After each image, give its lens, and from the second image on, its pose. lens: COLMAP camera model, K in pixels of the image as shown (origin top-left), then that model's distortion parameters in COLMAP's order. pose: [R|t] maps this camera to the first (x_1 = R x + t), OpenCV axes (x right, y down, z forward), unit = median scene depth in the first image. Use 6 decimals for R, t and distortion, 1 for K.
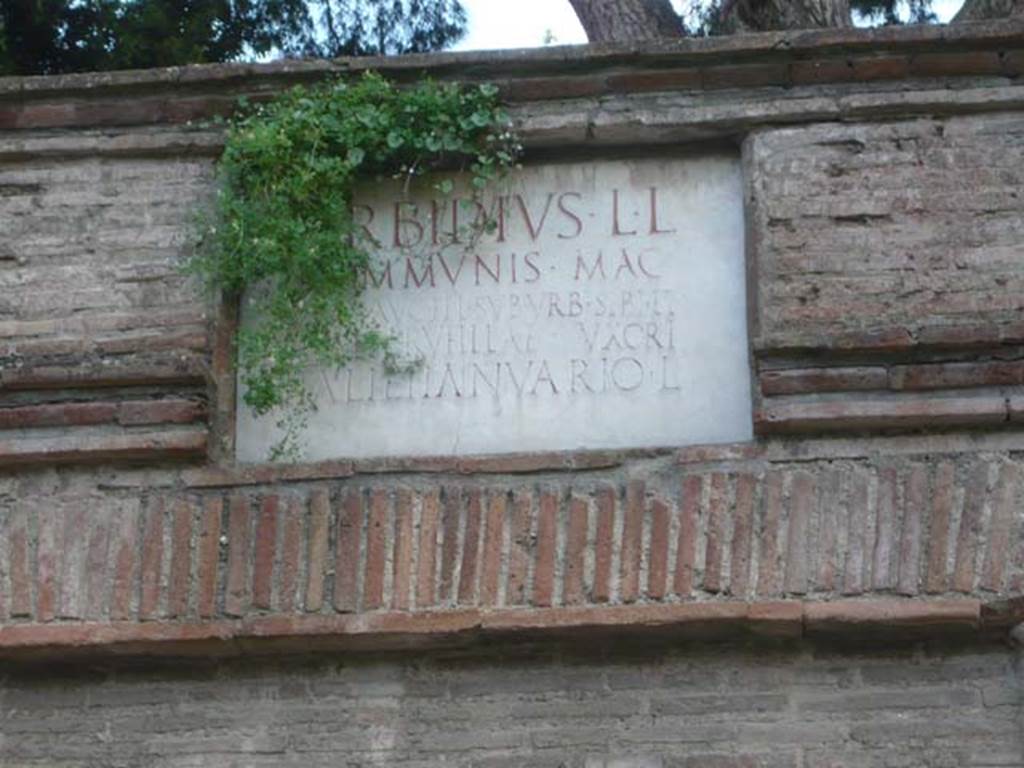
lens RADIAL K [[3278.5, 0, 513.8], [0, 3278.5, 383.0], [0, 0, 1]] dist [-0.047548, 0.000000]
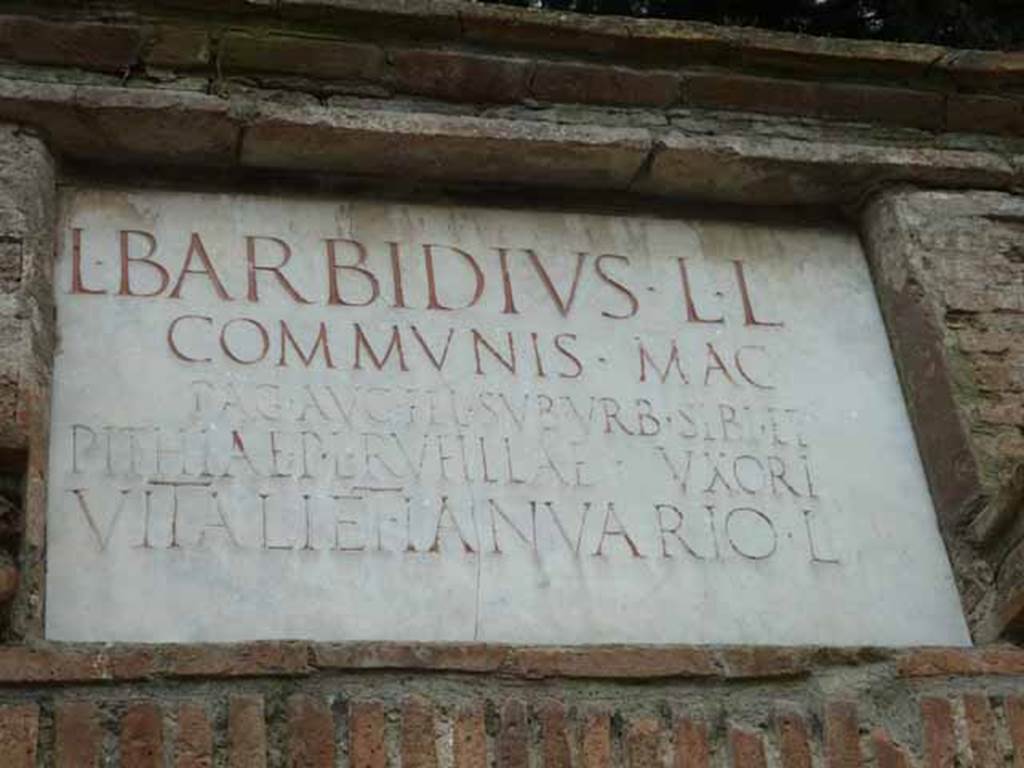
lens RADIAL K [[1894.1, 0, 504.1], [0, 1894.1, 380.2], [0, 0, 1]] dist [-0.013976, 0.000000]
pose [[0.929181, 0.112108, 0.352215, -0.127162], [-0.019576, 0.966483, -0.255982, 0.057684], [-0.369107, 0.230959, 0.900232, 0.706499]]
